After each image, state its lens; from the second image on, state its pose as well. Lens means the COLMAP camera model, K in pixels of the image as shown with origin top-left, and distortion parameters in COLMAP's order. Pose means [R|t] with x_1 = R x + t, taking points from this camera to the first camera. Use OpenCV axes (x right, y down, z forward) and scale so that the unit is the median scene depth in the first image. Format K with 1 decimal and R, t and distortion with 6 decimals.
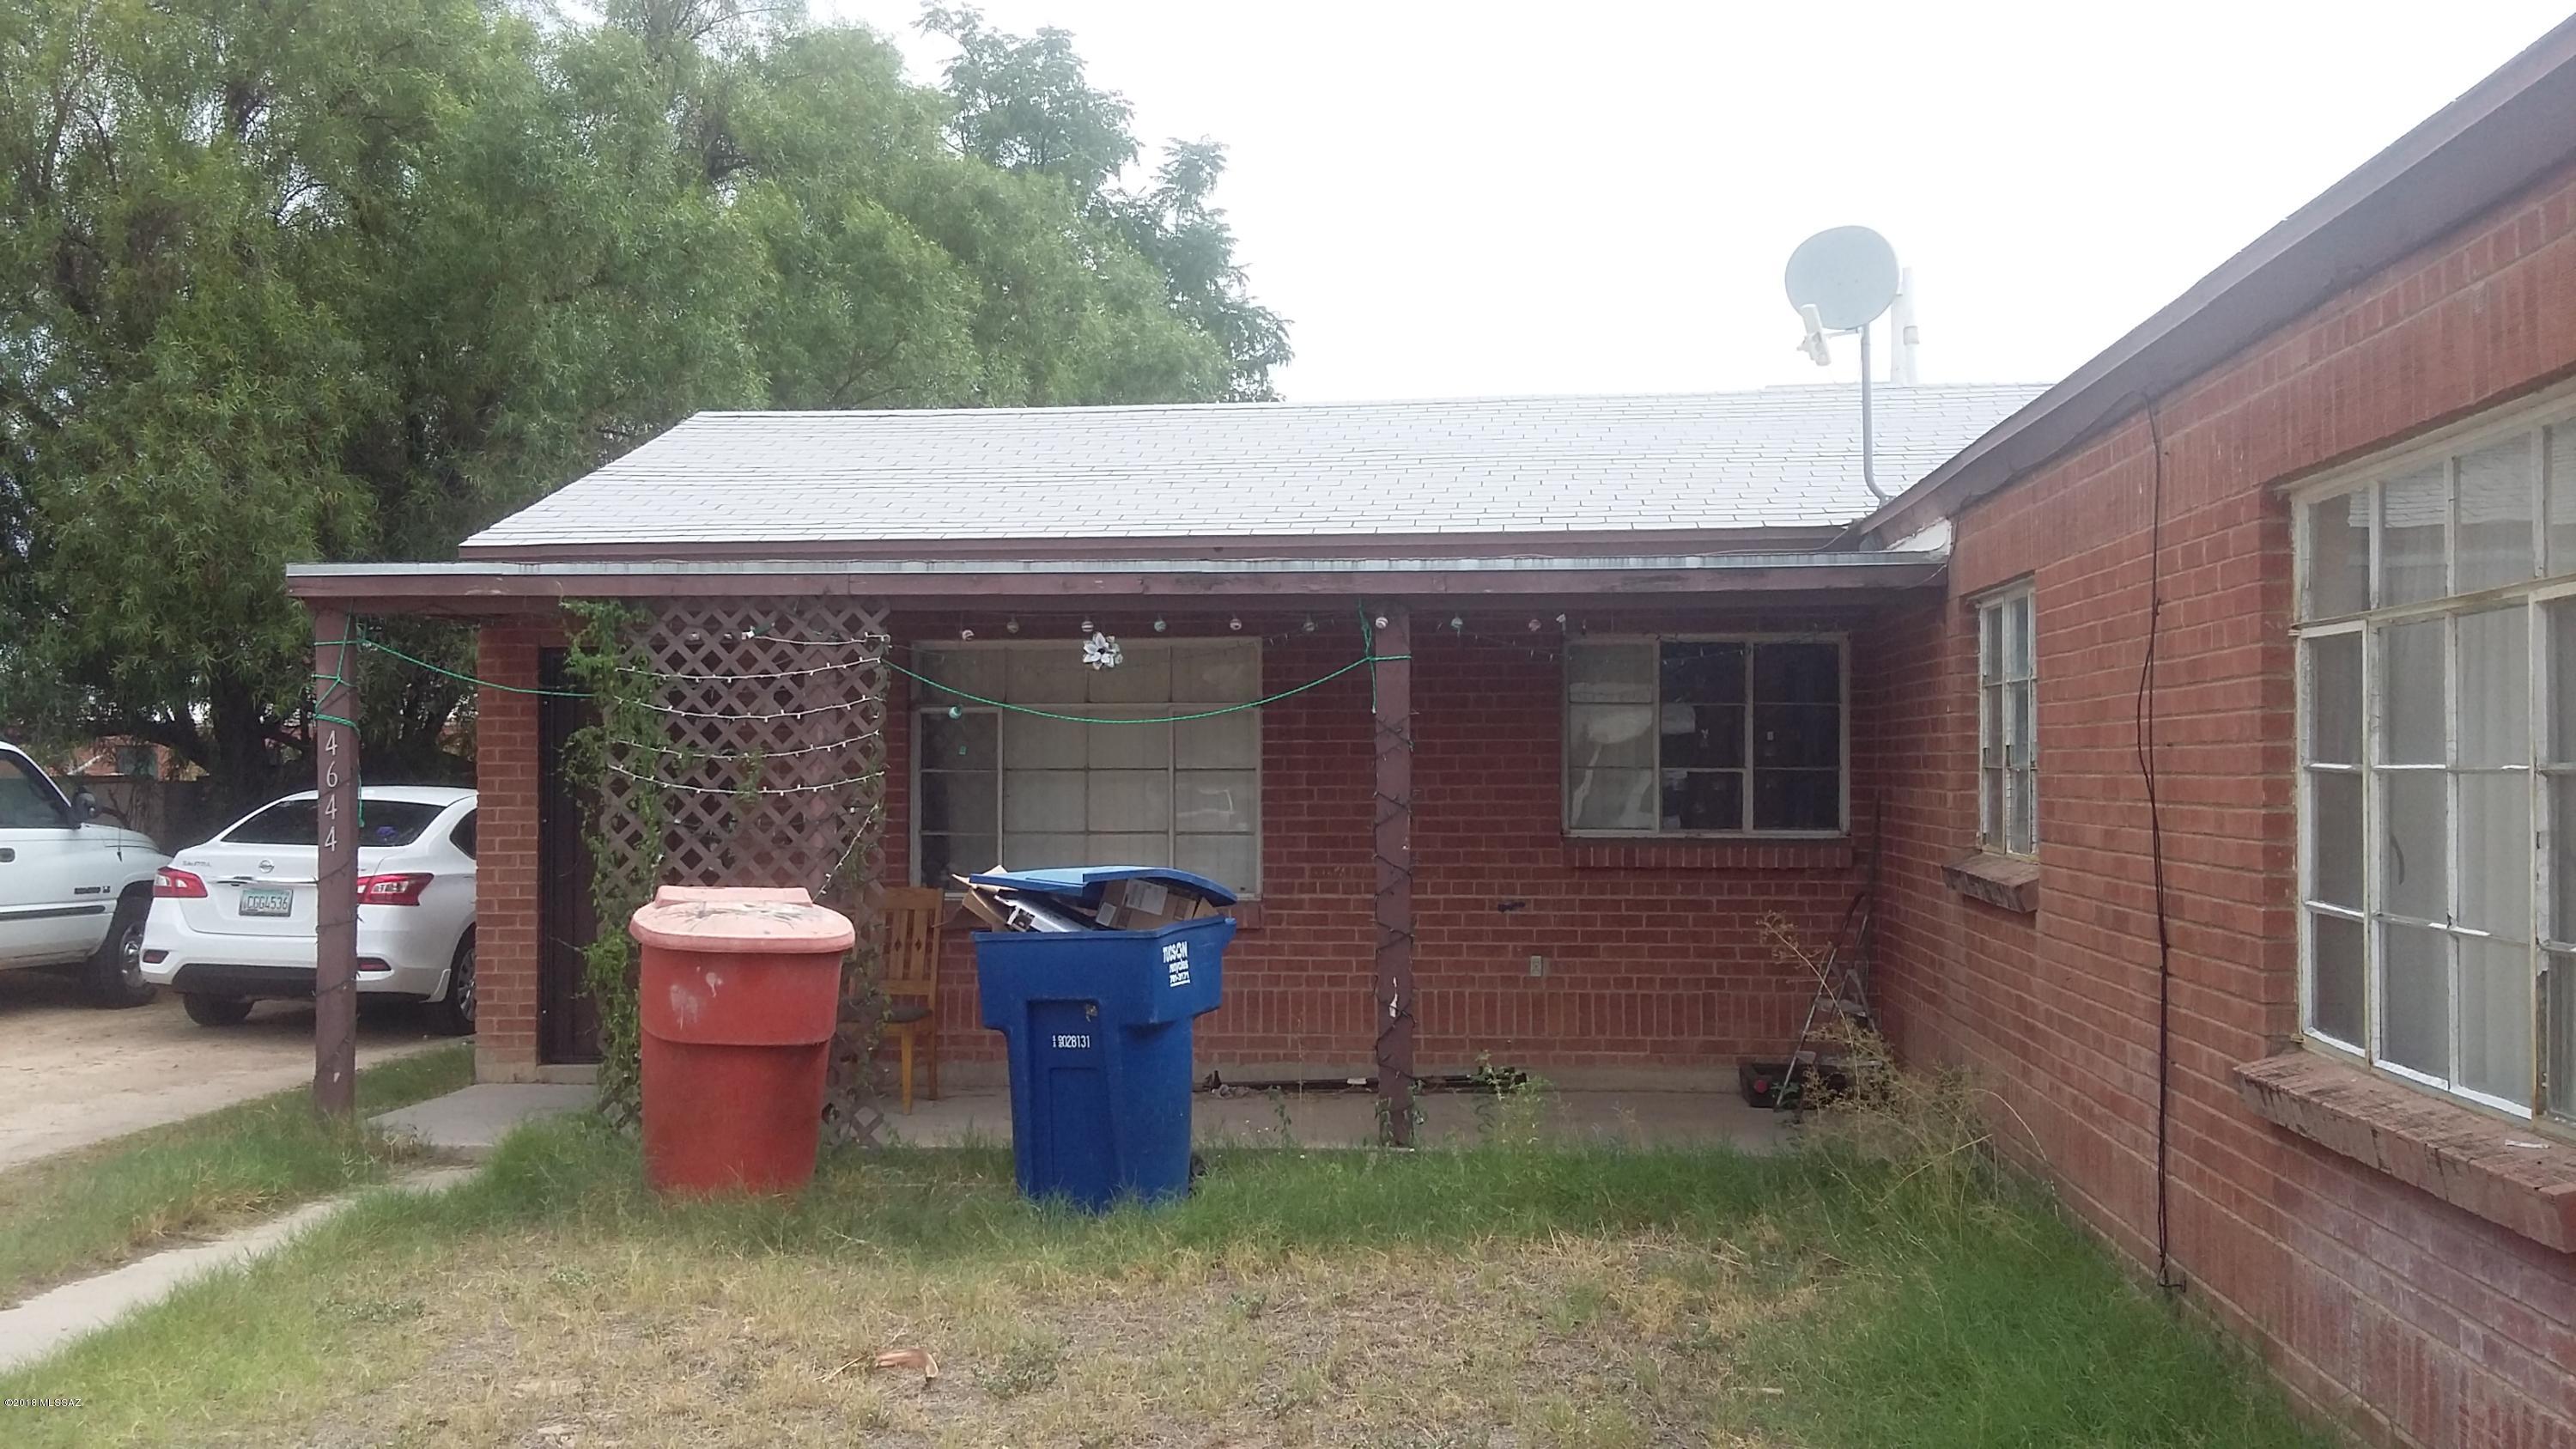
lens RADIAL K [[2364.6, 0, 1275.5], [0, 2364.6, 727.0], [0, 0, 1]] dist [0.122295, -0.270931]
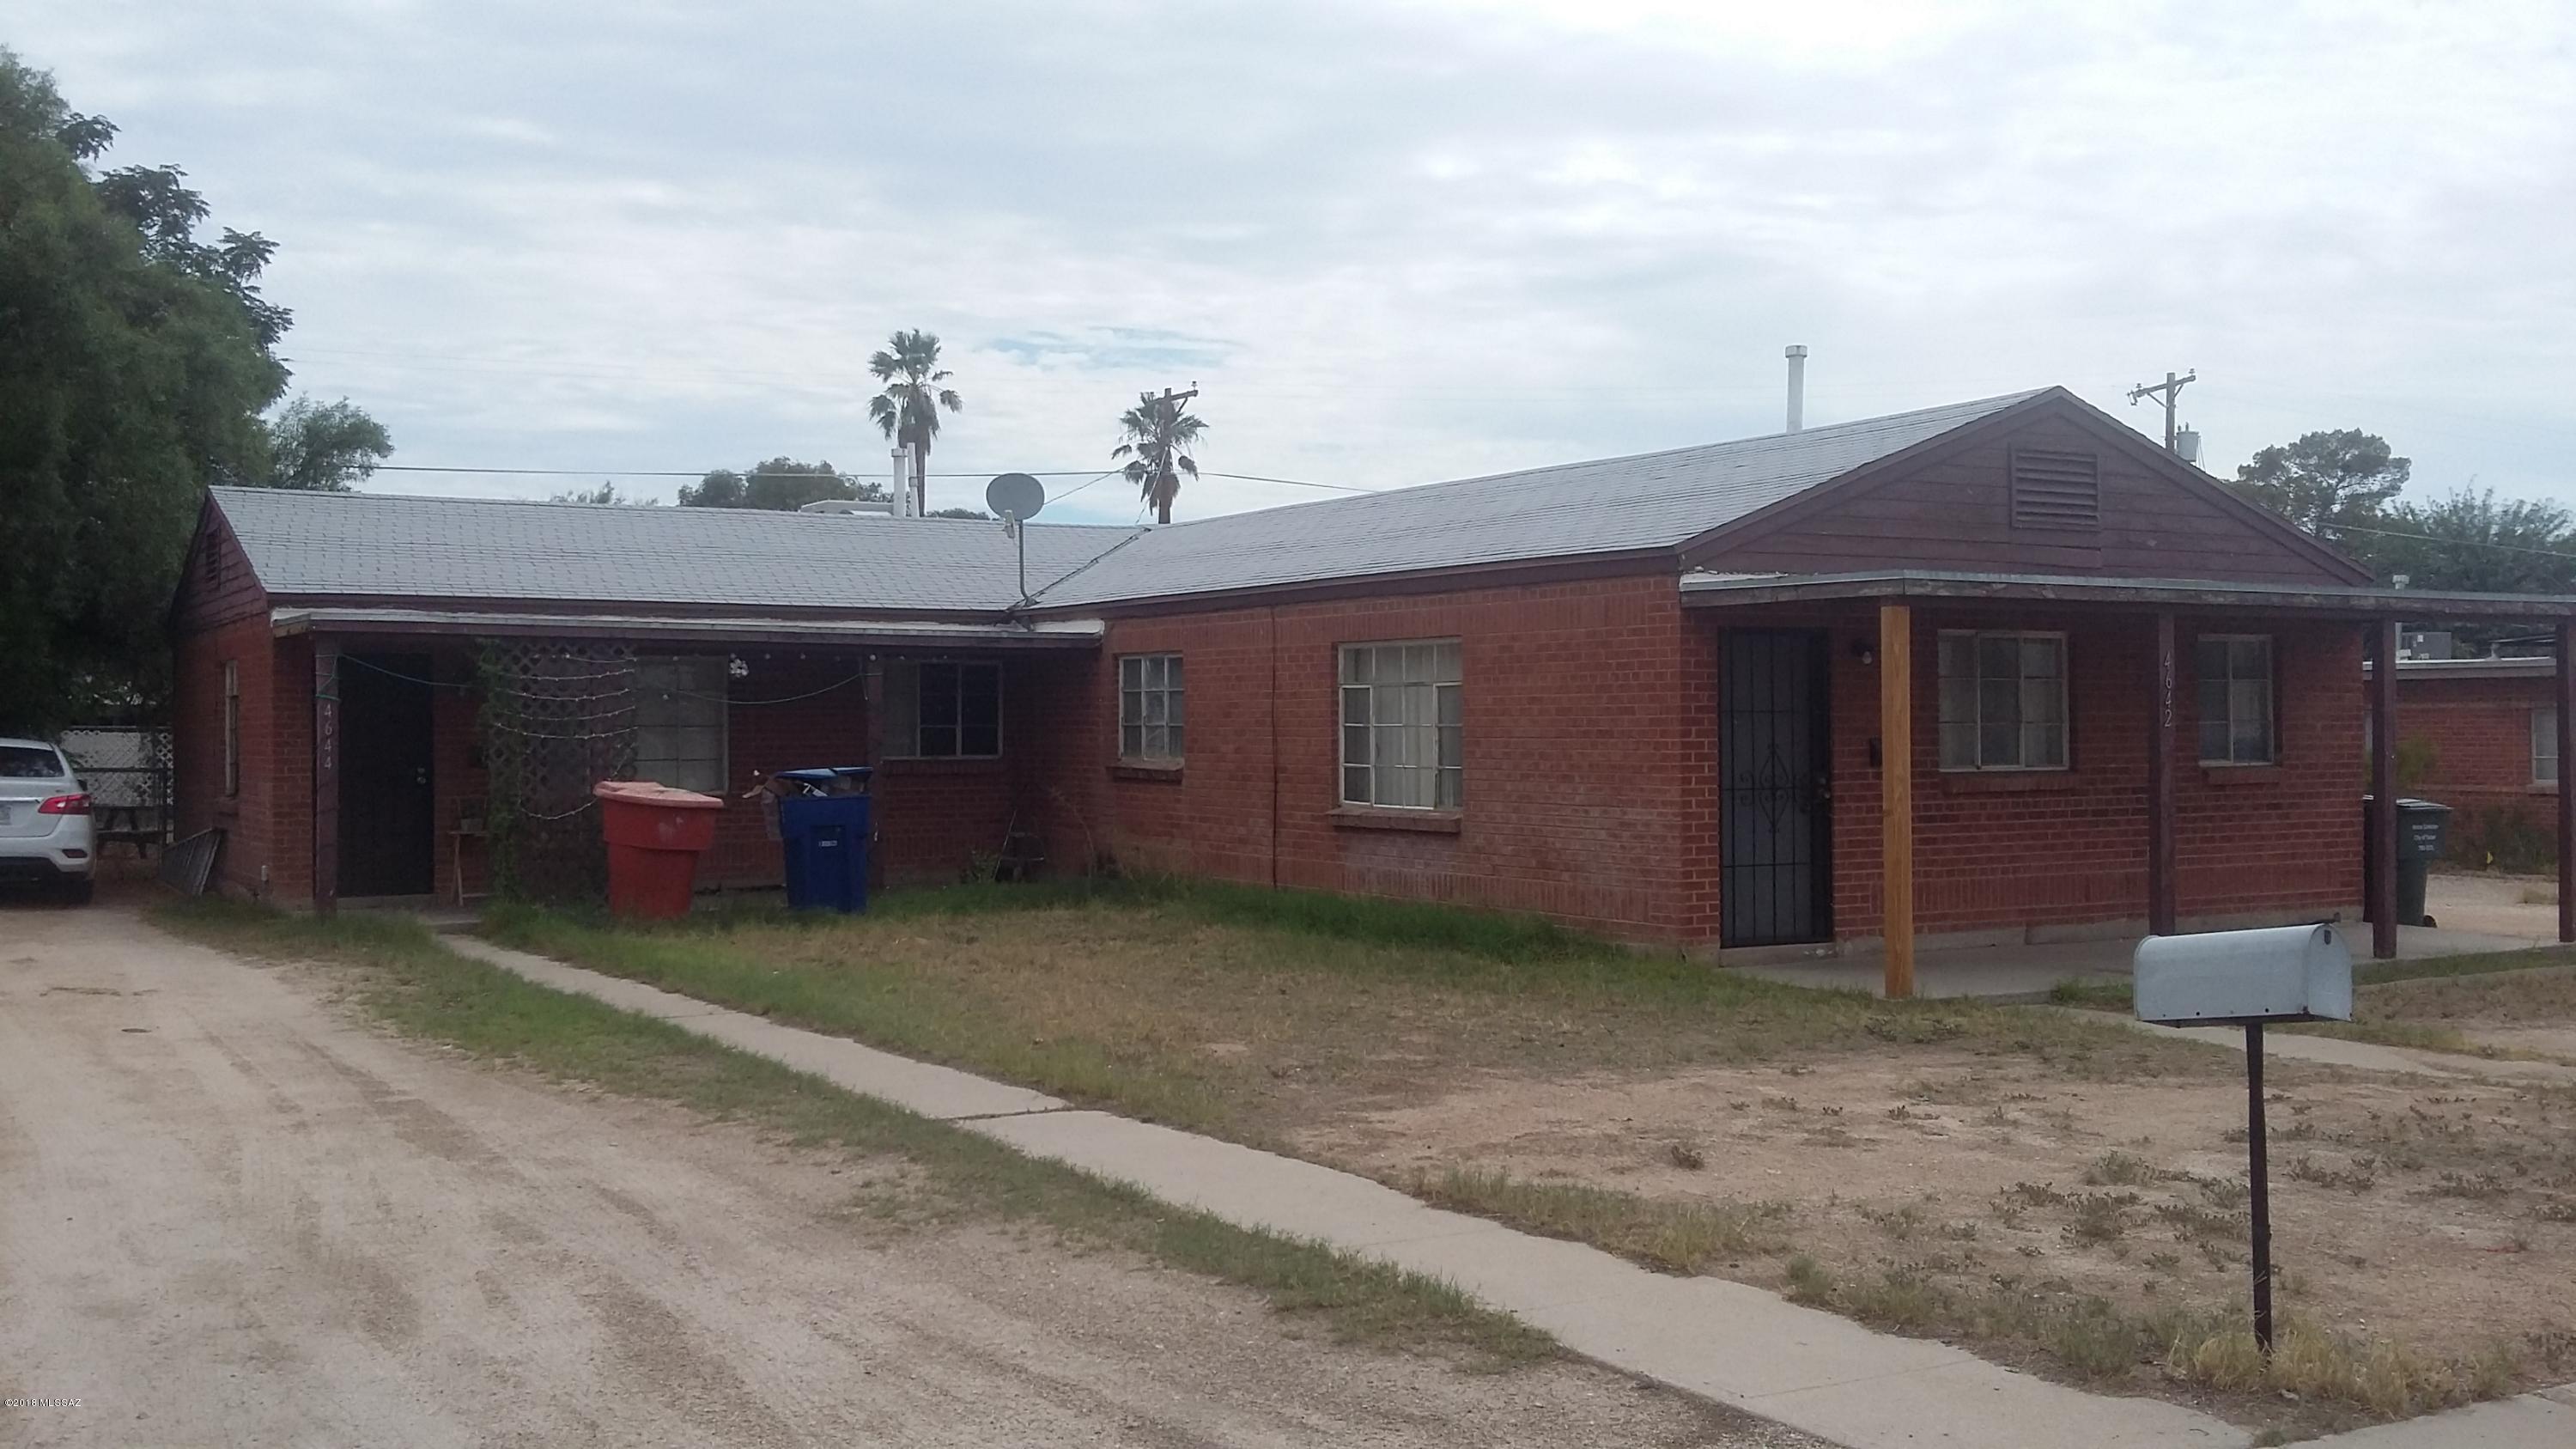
lens RADIAL K [[2412.8, 0, 1277.4], [0, 2412.8, 700.9], [0, 0, 1]] dist [0.123178, -0.255010]
pose [[0.793057, 0.007609, 0.609100, -0.972883], [-0.011586, 0.999930, 0.002594, -0.014230], [-0.609038, -0.009115, 0.793089, -0.938116]]
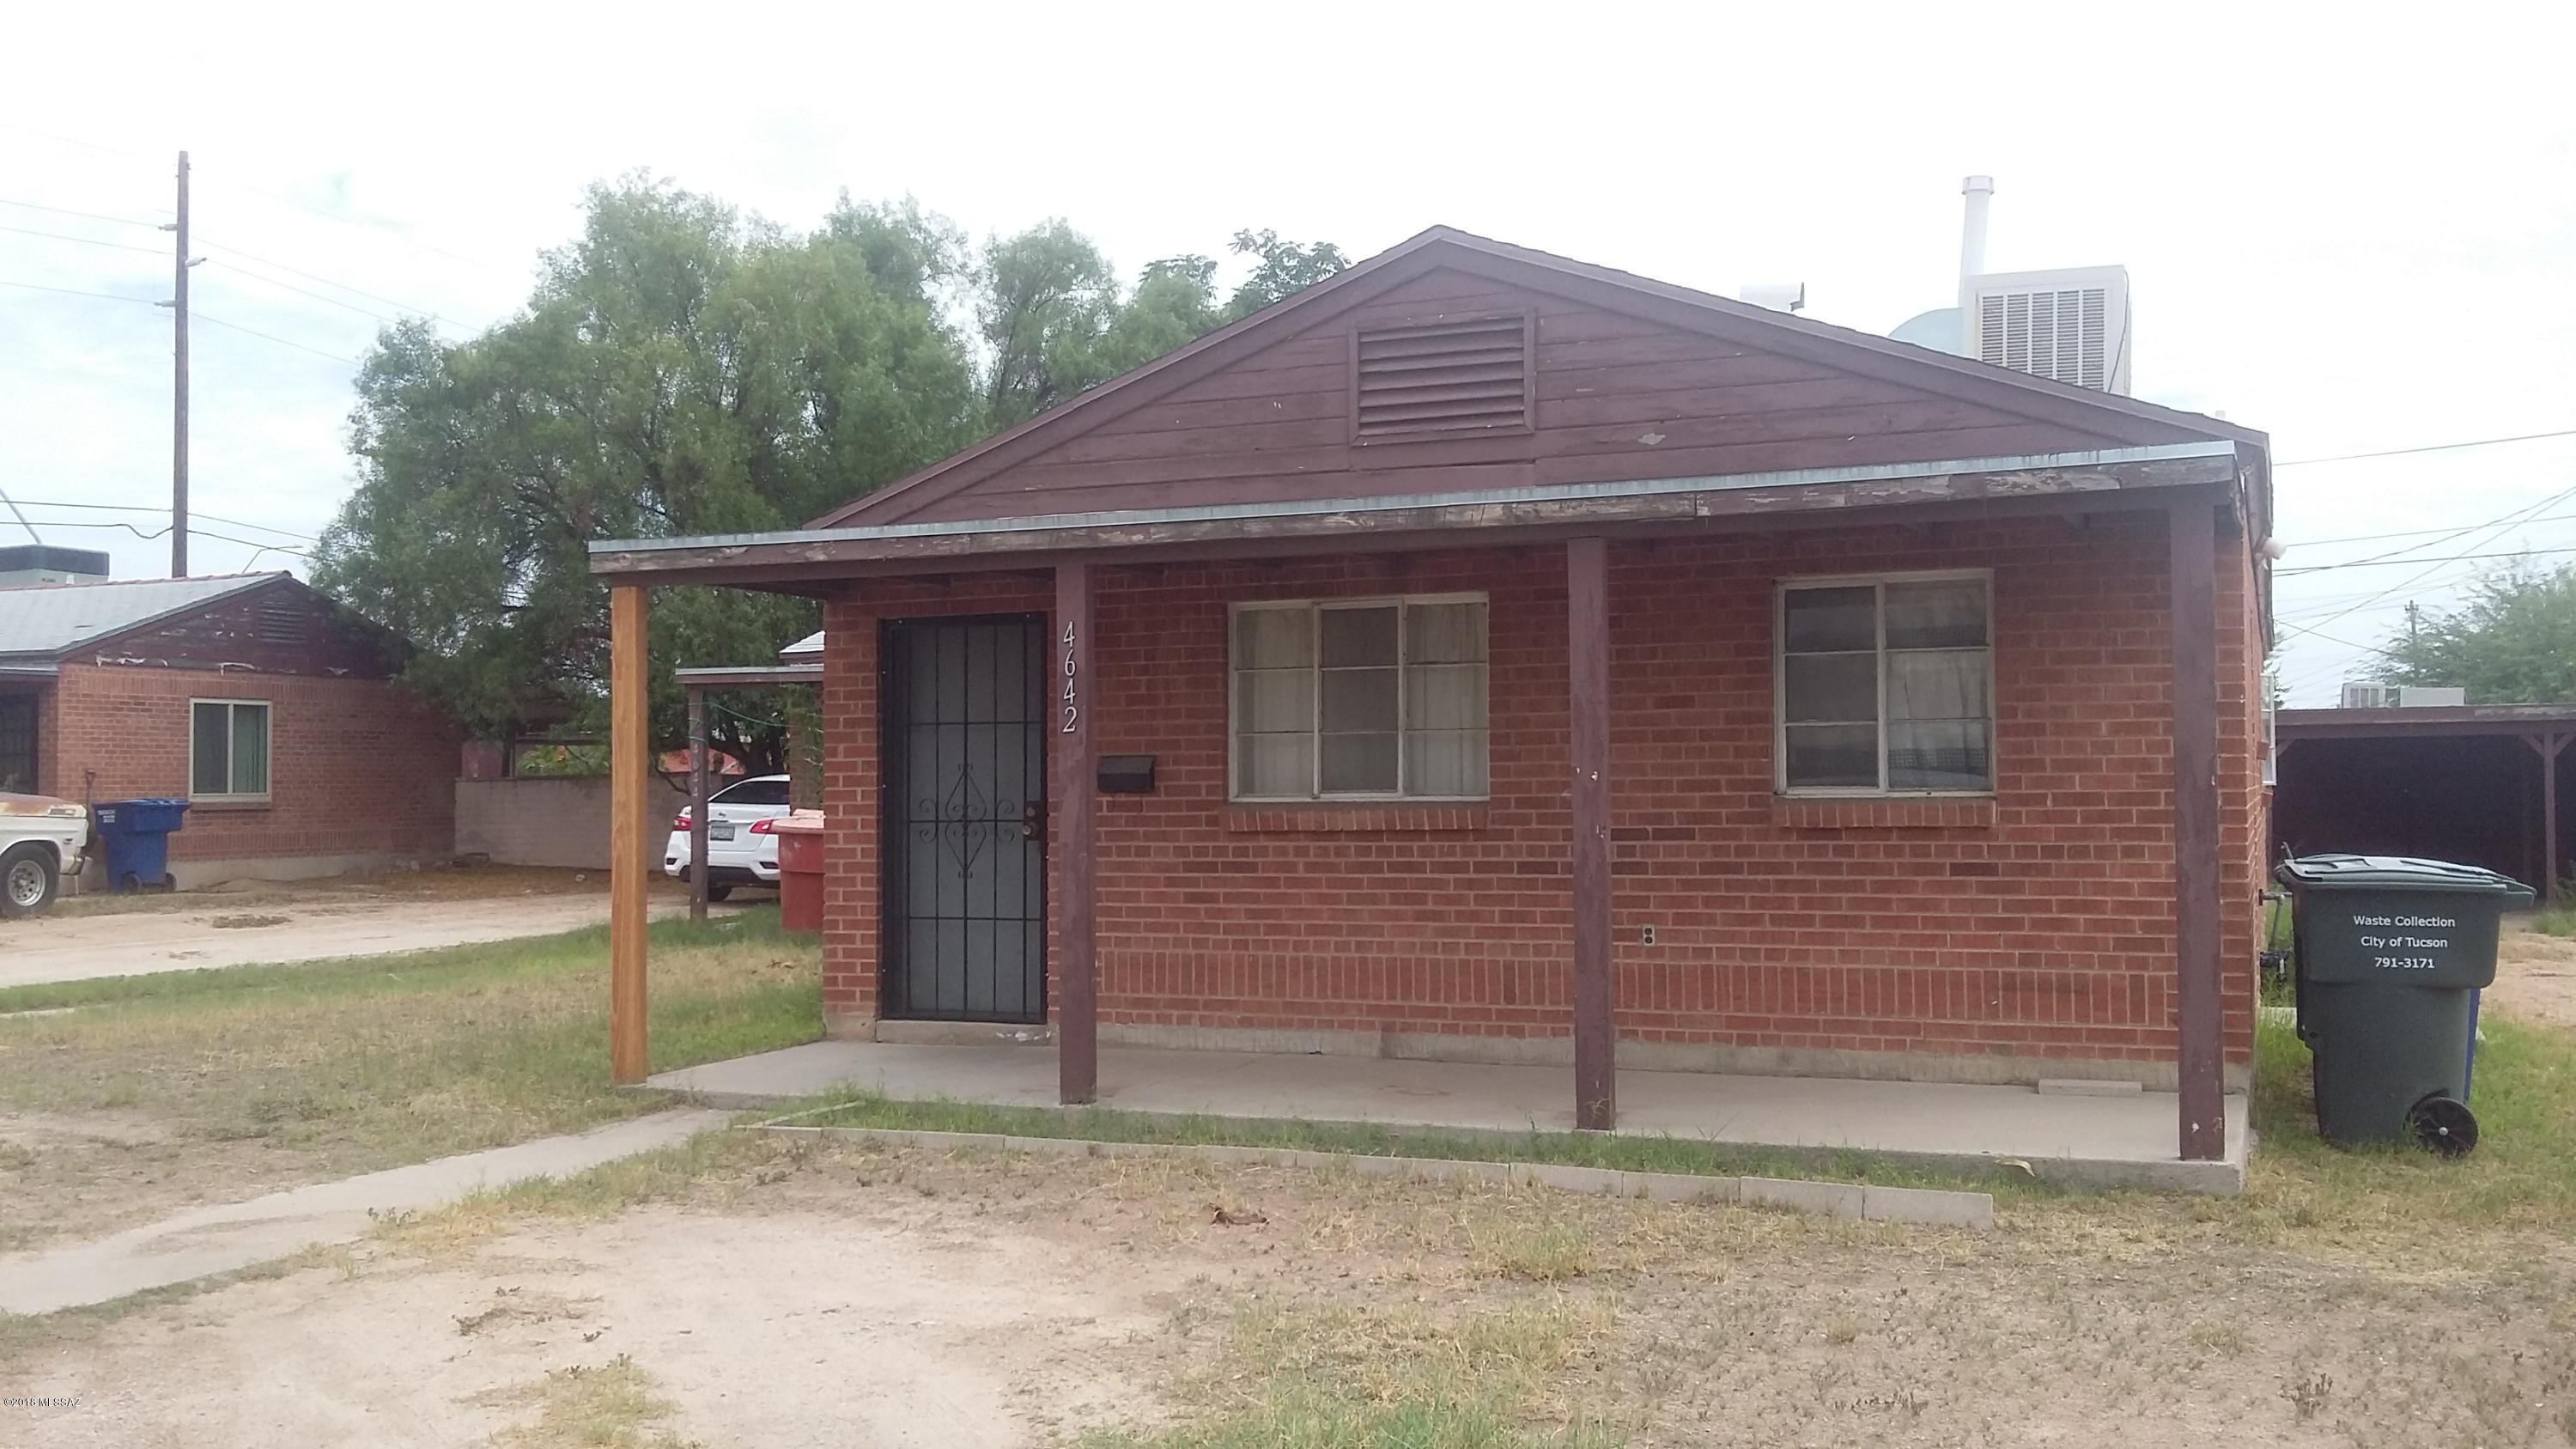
lens RADIAL K [[2411.8, 0, 1275.5], [0, 2411.8, 713.2], [0, 0, 1]] dist [0.123730, -0.256110]
pose [[0.956712, -0.012850, -0.290753, 0.790470], [0.009941, 0.999885, -0.011481, 0.003972], [0.290867, 0.008094, 0.956729, -1.020448]]
